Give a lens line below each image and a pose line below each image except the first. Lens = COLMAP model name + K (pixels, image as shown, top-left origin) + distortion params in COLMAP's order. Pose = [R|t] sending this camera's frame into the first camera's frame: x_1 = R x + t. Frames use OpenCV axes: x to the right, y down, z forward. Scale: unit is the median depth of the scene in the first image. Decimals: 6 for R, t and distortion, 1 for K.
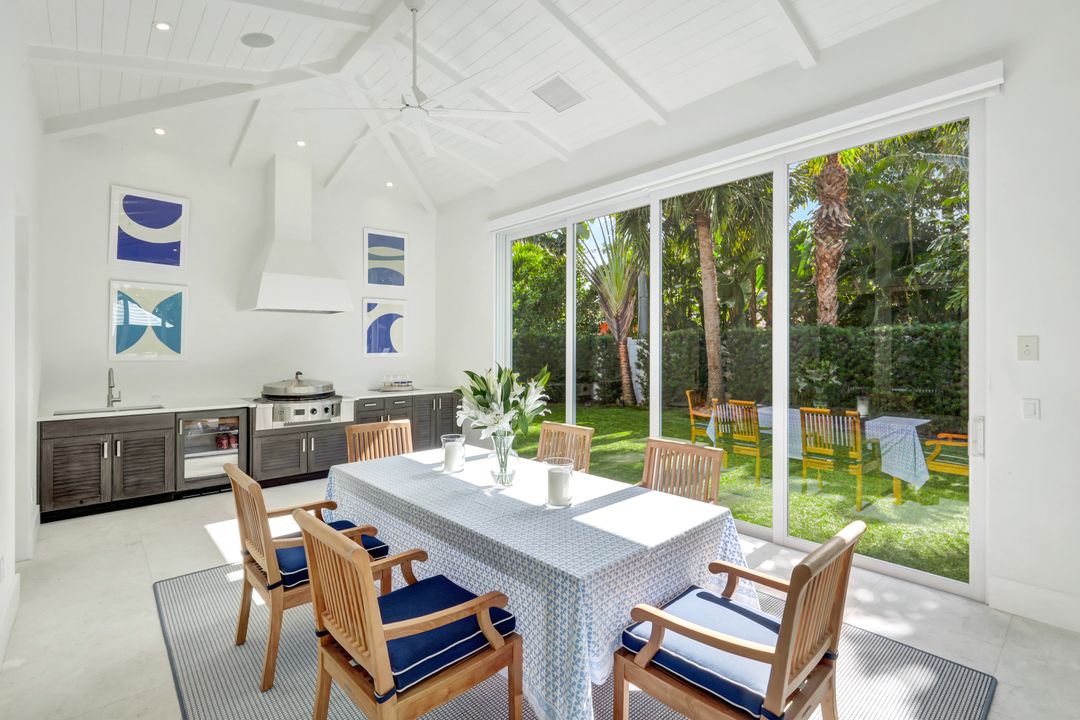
lens RADIAL K [[497.1, 0, 540.9], [0, 497.1, 348.8], [0, 0, 1]] dist [0.000159, 0.000026]
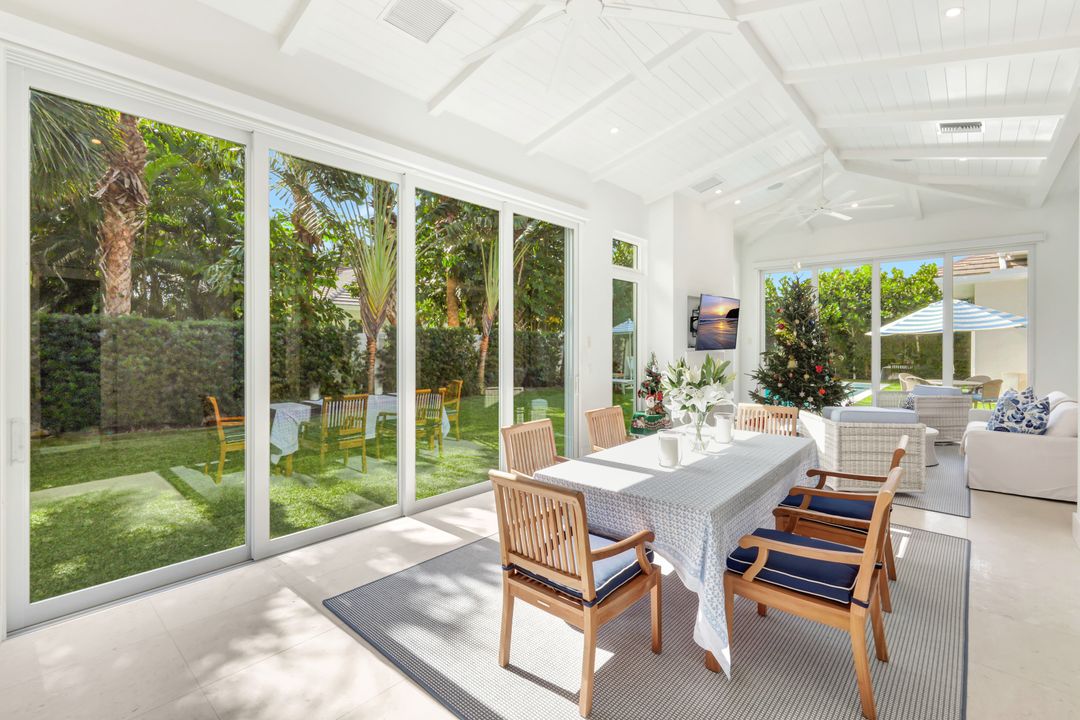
lens RADIAL K [[497.1, 0, 540.9], [0, 497.1, 348.8], [0, 0, 1]] dist [0.000159, 0.000026]
pose [[-0.016240, -0.003010, 0.999864, -0.315479], [-0.006692, 0.999973, 0.002901, 0.002983], [-0.999846, -0.006644, -0.016260, 0.338592]]
